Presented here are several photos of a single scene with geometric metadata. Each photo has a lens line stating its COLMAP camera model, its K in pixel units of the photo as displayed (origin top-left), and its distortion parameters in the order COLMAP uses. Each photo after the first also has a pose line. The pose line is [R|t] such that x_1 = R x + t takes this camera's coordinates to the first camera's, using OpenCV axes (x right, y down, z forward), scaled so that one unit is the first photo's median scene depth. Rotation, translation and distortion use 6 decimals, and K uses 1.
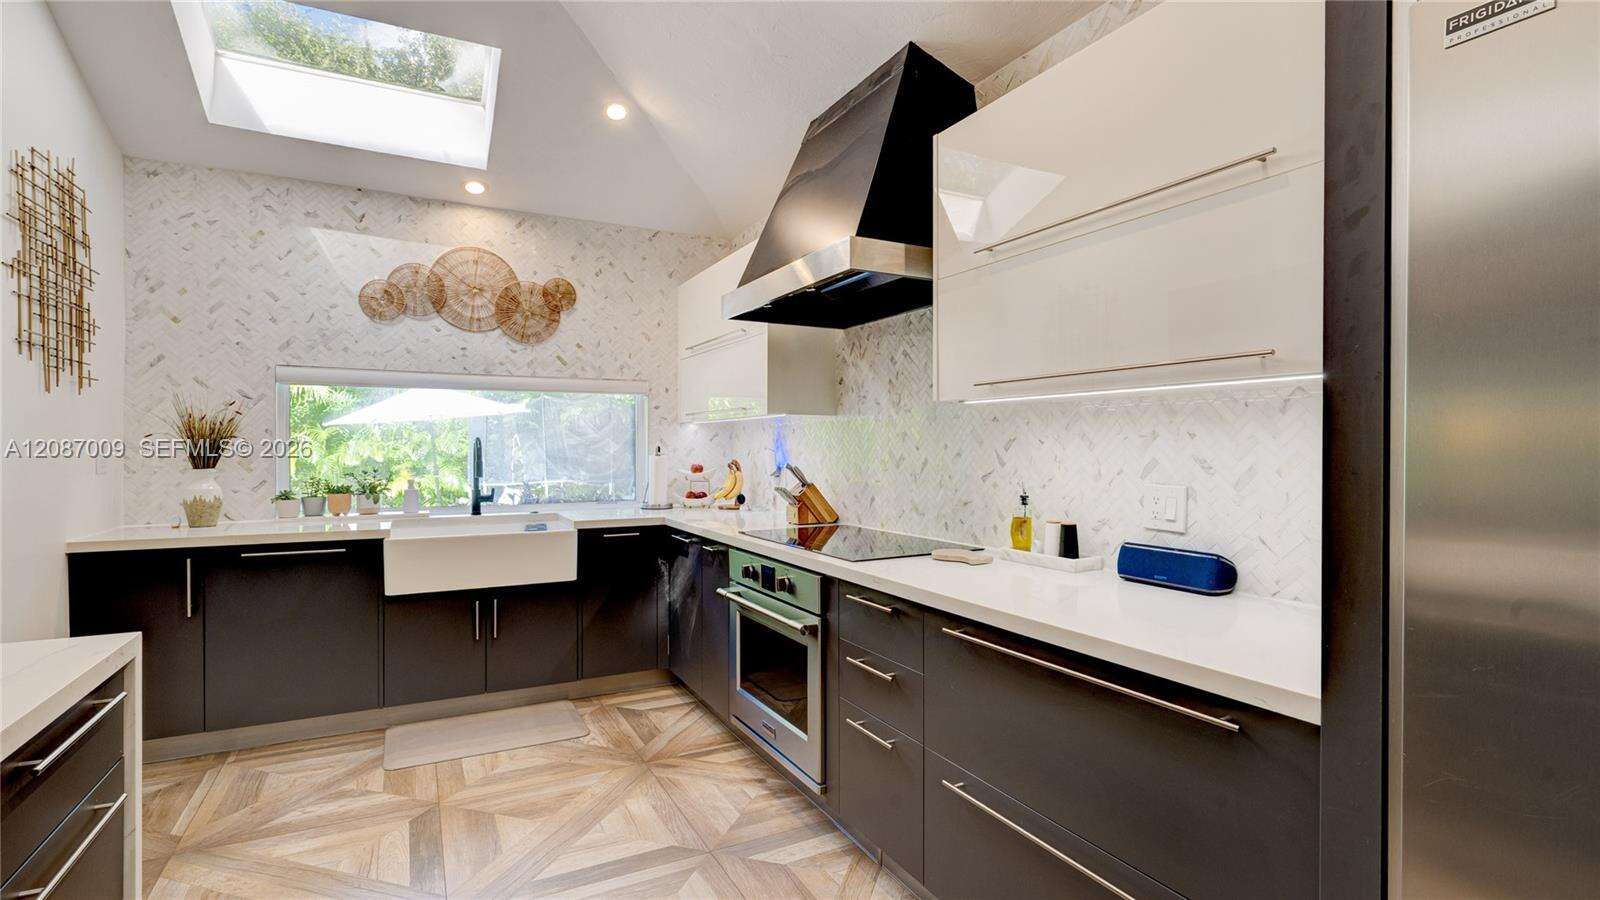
lens RADIAL K [[739.2, 0, 810.7], [0, 739.2, 451.5], [0, 0, 1]] dist [0.000968, 0.000634]
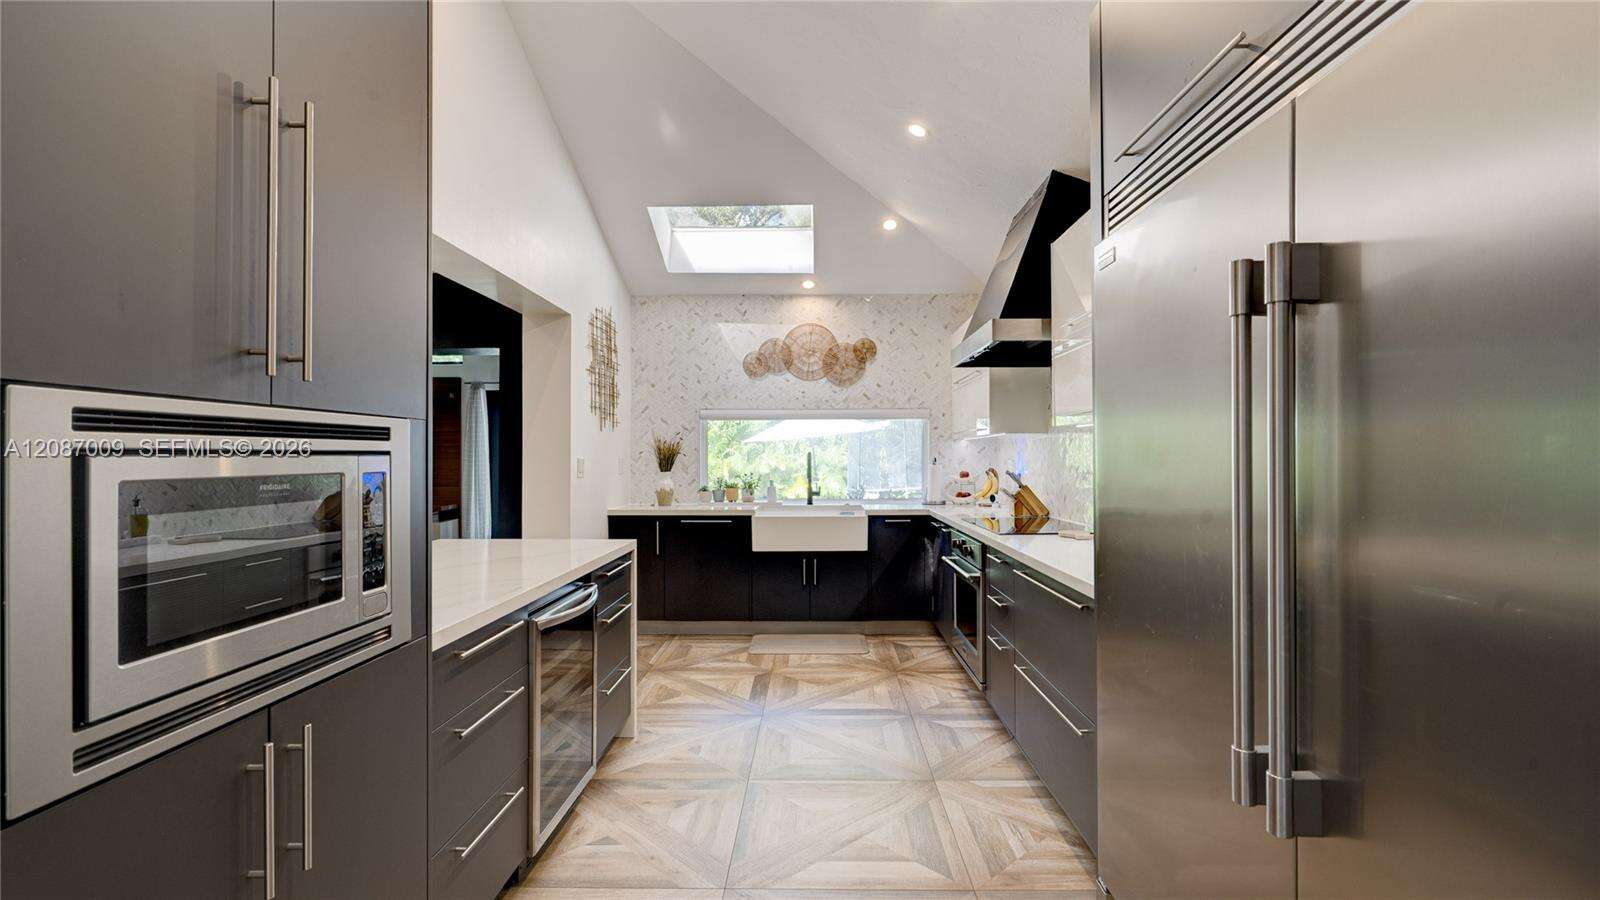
lens RADIAL K [[739.2, 0, 810.7], [0, 739.2, 451.5], [0, 0, 1]] dist [0.000968, 0.000634]
pose [[0.873631, -0.008311, -0.486519, 0.306358], [0.000996, 0.999883, -0.015293, 0.002817], [0.486589, 0.012876, 0.873536, -0.332117]]
